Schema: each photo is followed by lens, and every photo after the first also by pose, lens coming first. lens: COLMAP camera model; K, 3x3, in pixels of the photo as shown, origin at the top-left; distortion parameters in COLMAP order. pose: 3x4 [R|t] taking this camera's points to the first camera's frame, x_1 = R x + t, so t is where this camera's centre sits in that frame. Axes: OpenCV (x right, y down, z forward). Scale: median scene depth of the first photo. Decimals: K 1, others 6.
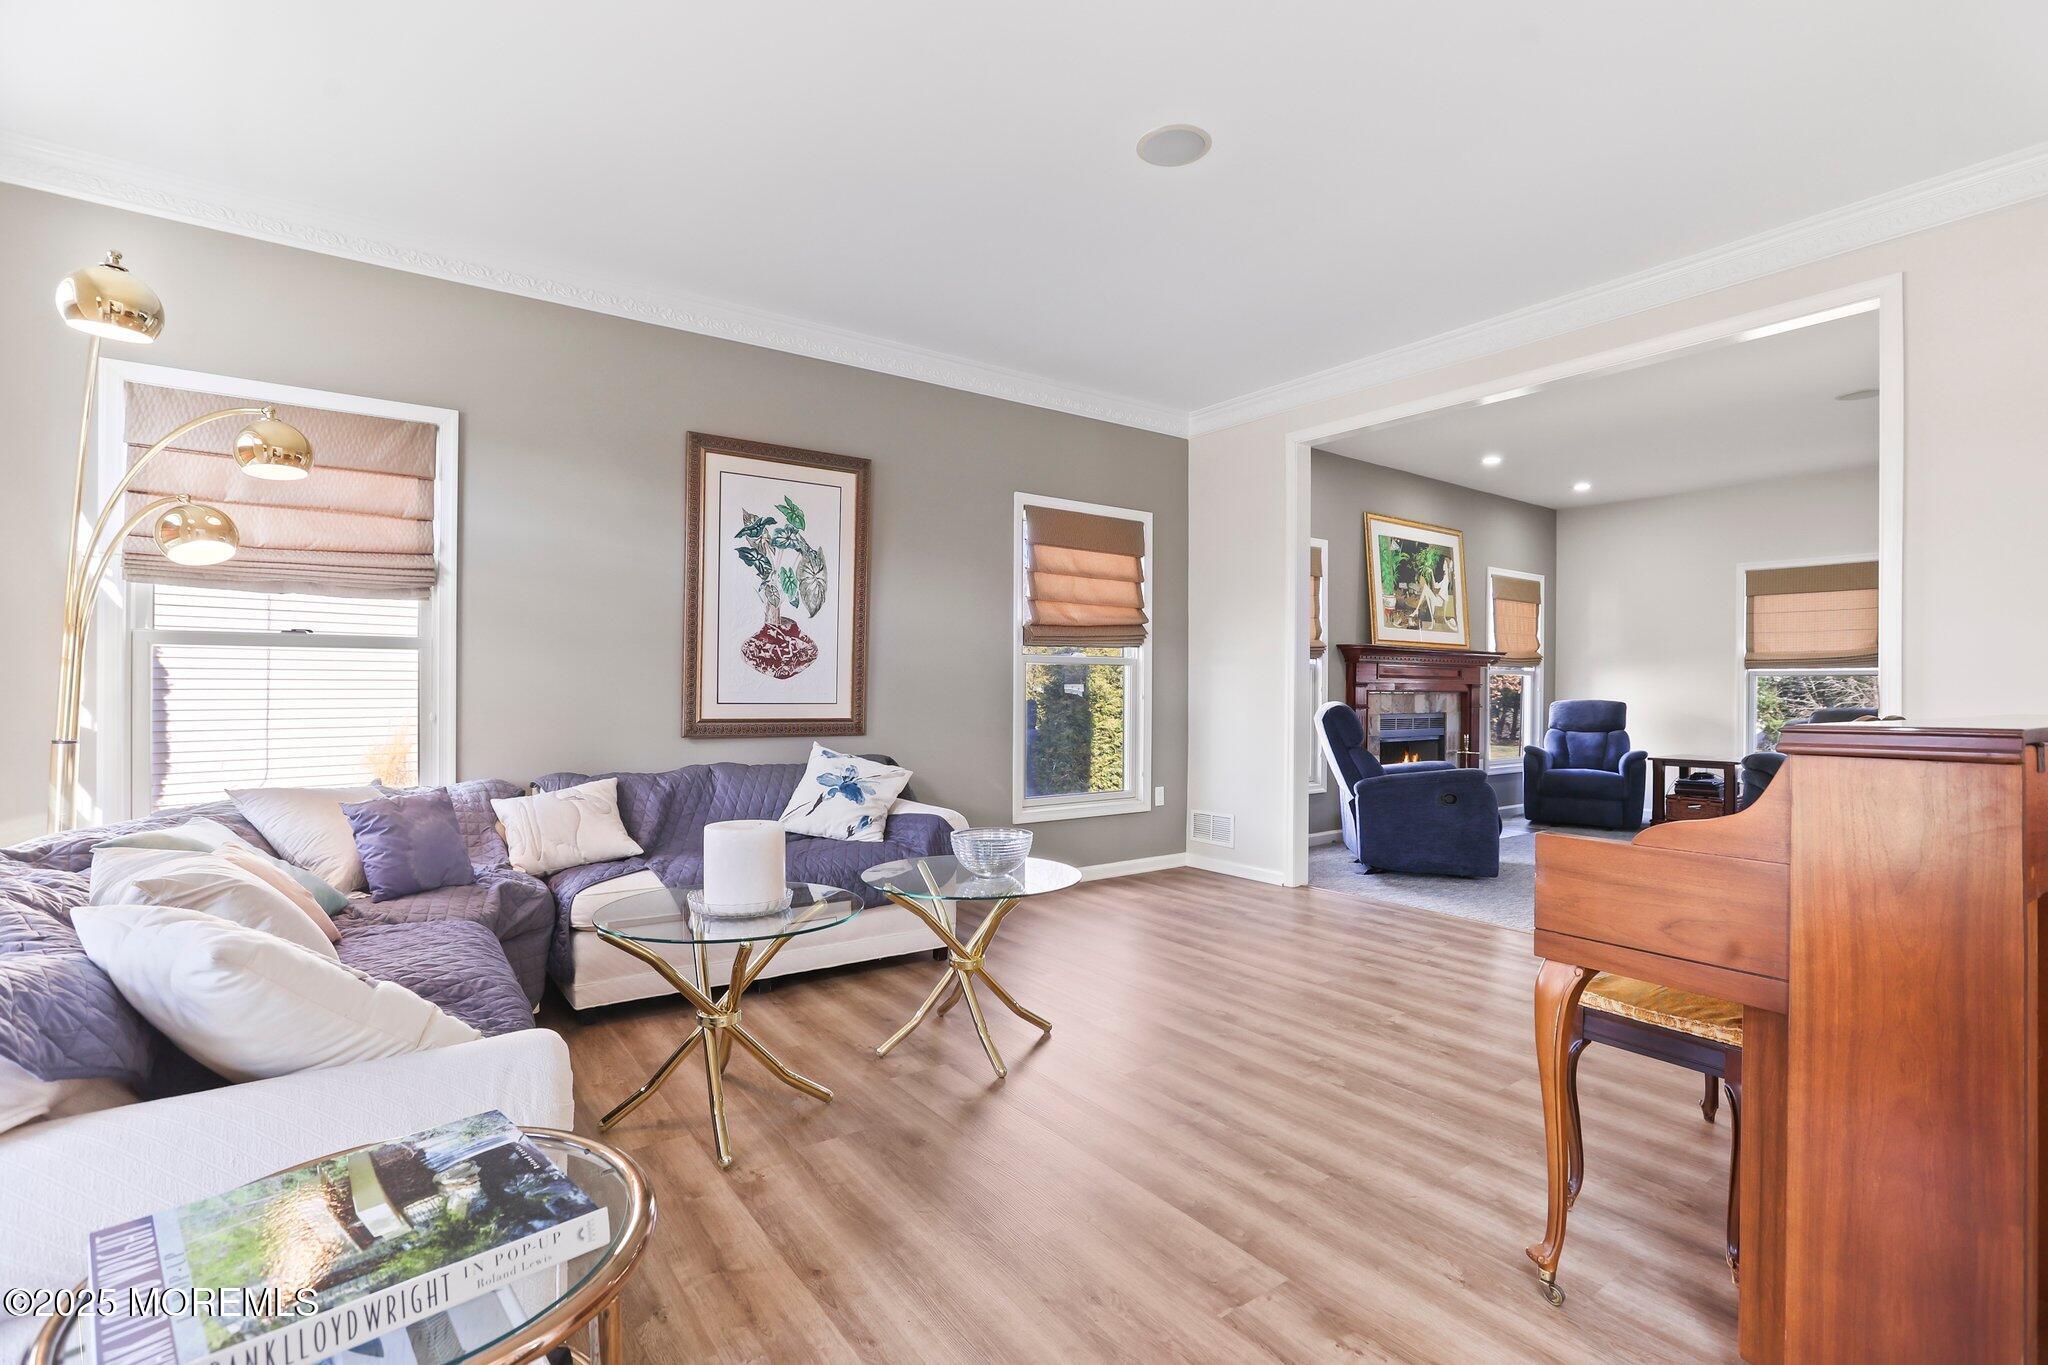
lens RADIAL K [[939.2, 0, 1039.5], [0, 939.2, 683.8], [0, 0, 1]] dist [-0.027965, 0.004072]
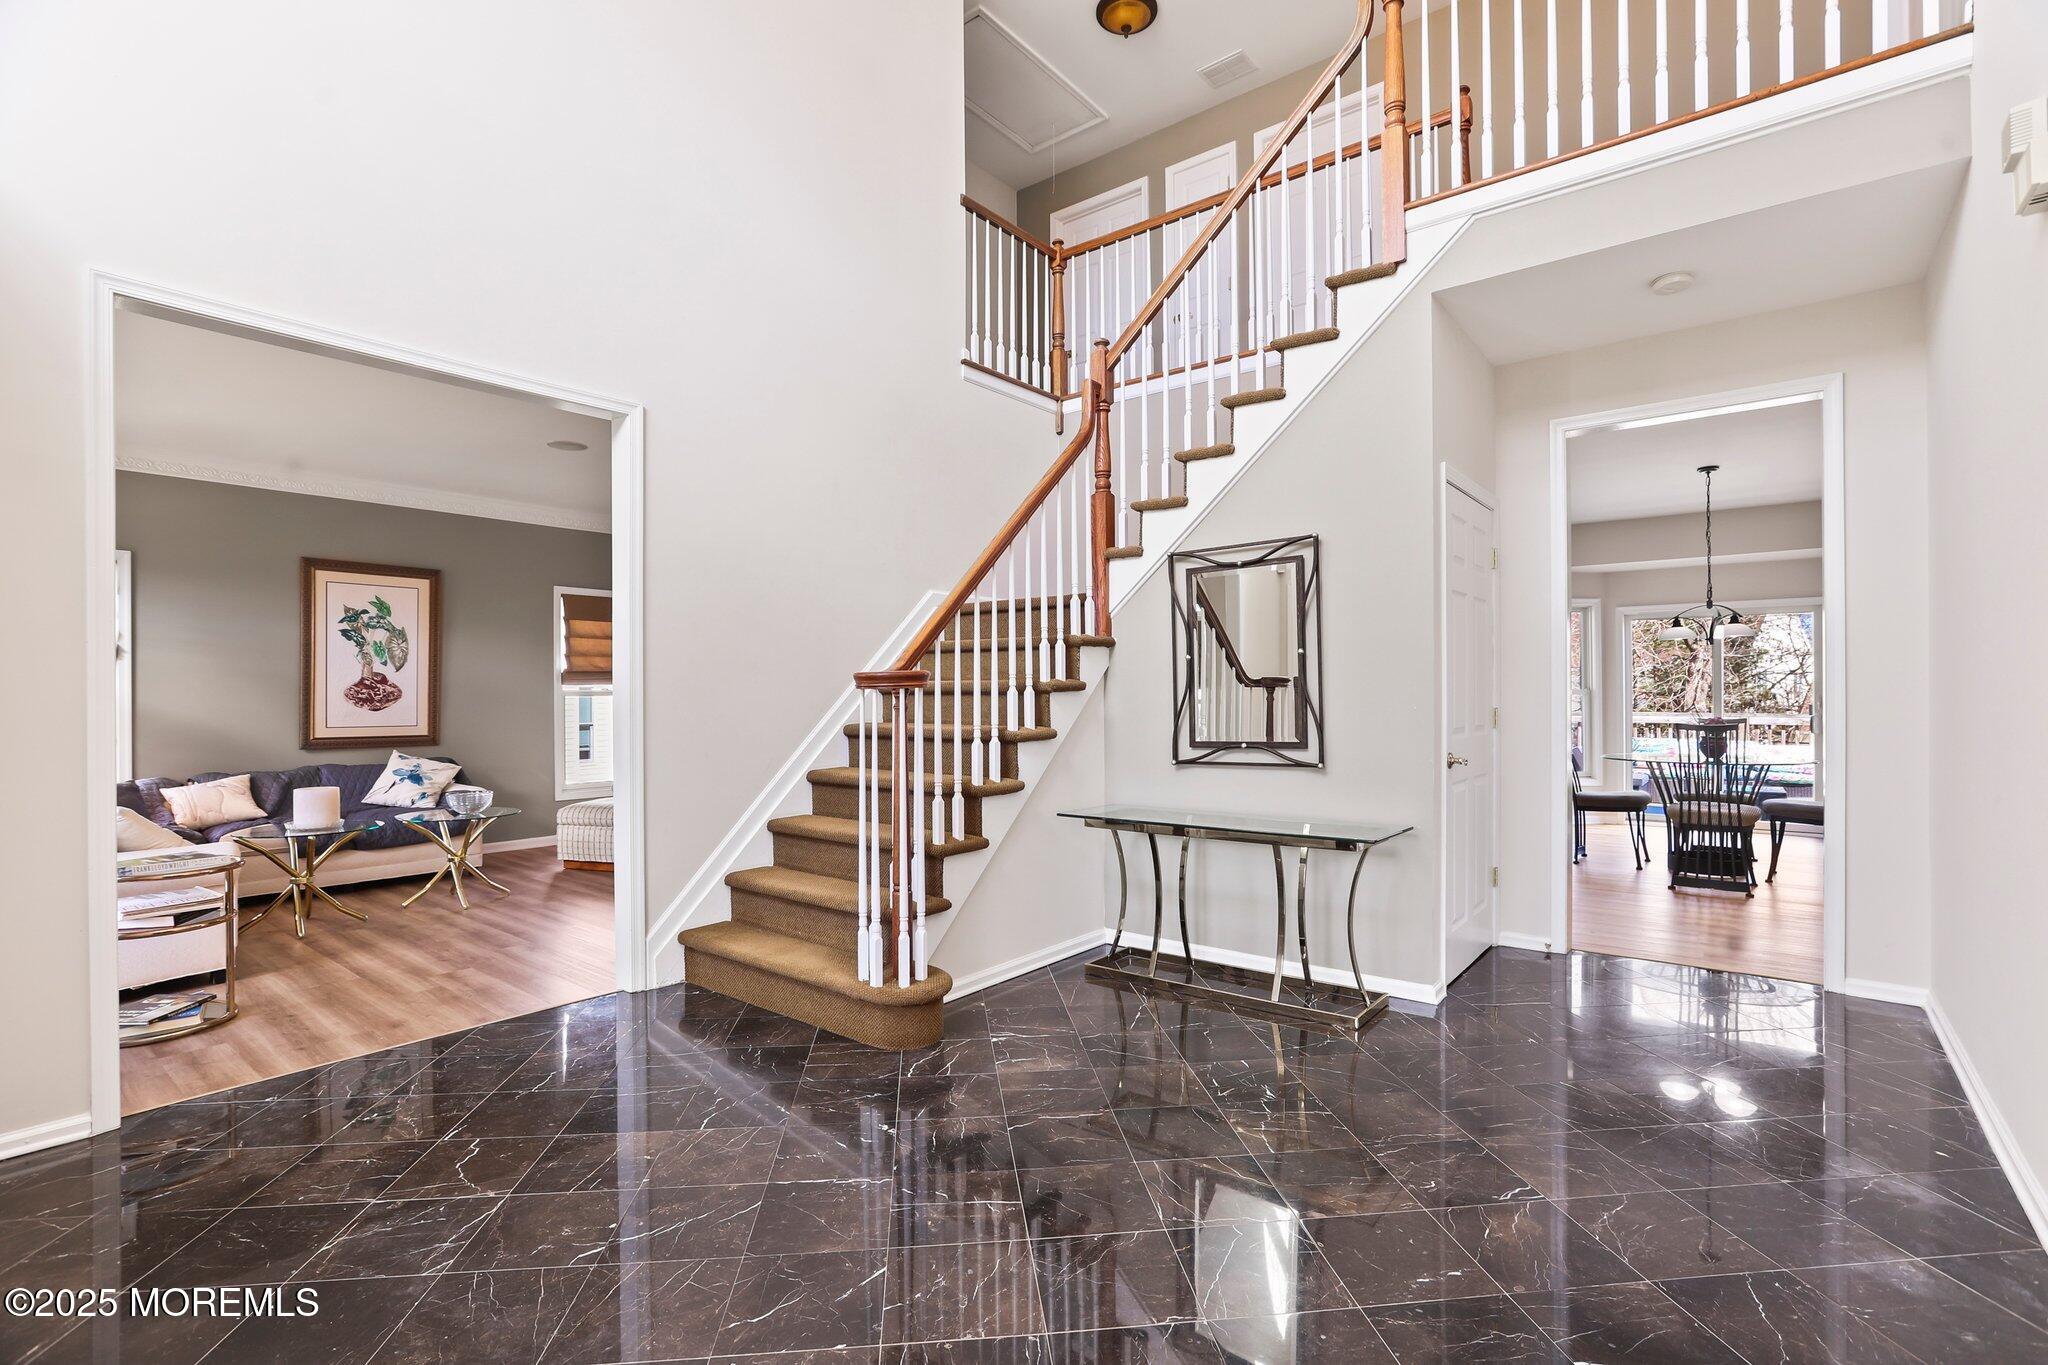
lens RADIAL K [[939.2, 0, 1061.8], [0, 939.2, 684.1], [0, 0, 1]] dist [-0.027965, 0.004072]
pose [[0.961415, -0.012568, 0.274815, 0.415226], [0.014849, 0.999870, -0.006223, -0.024384], [-0.274701, 0.010064, 0.961477, -0.829145]]
